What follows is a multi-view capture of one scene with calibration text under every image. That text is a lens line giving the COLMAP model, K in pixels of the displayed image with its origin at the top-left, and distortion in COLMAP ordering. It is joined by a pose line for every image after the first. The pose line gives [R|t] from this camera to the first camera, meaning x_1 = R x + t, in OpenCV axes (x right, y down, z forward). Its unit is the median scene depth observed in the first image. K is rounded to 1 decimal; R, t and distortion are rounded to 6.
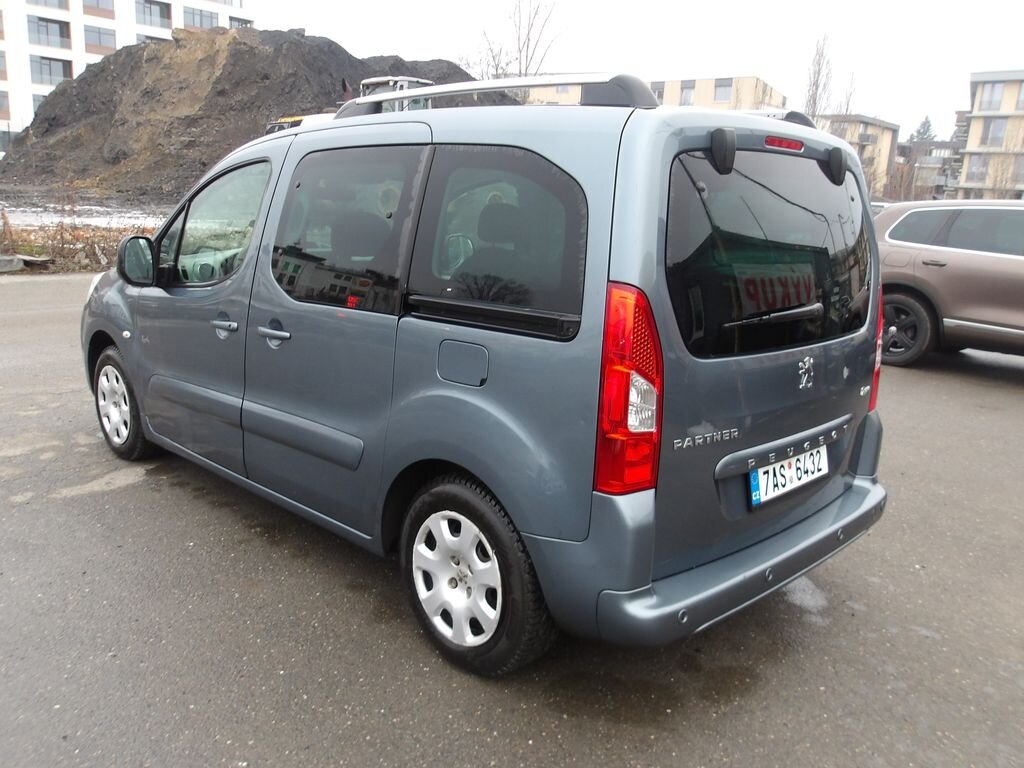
lens RADIAL K [[865.7, 0, 514.1], [0, 865.7, 379.4], [0, 0, 1]] dist [0.007869, -0.003134]
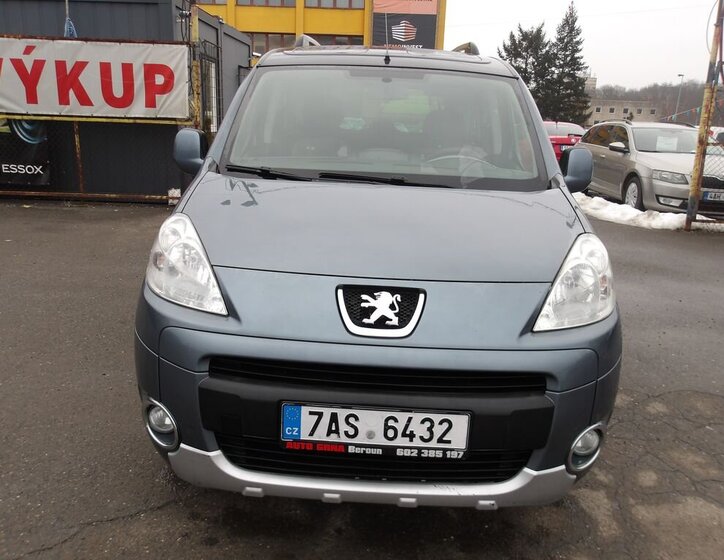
lens RADIAL K [[623.7, 0, 357.4], [0, 623.7, 276.9], [0, 0, 1]] dist [-0.016978, 0.017410]
pose [[-0.670302, -0.266099, 0.692738, -0.697412], [0.084854, 0.899892, 0.427778, -0.322614], [-0.737221, 0.345522, -0.580620, 1.440406]]
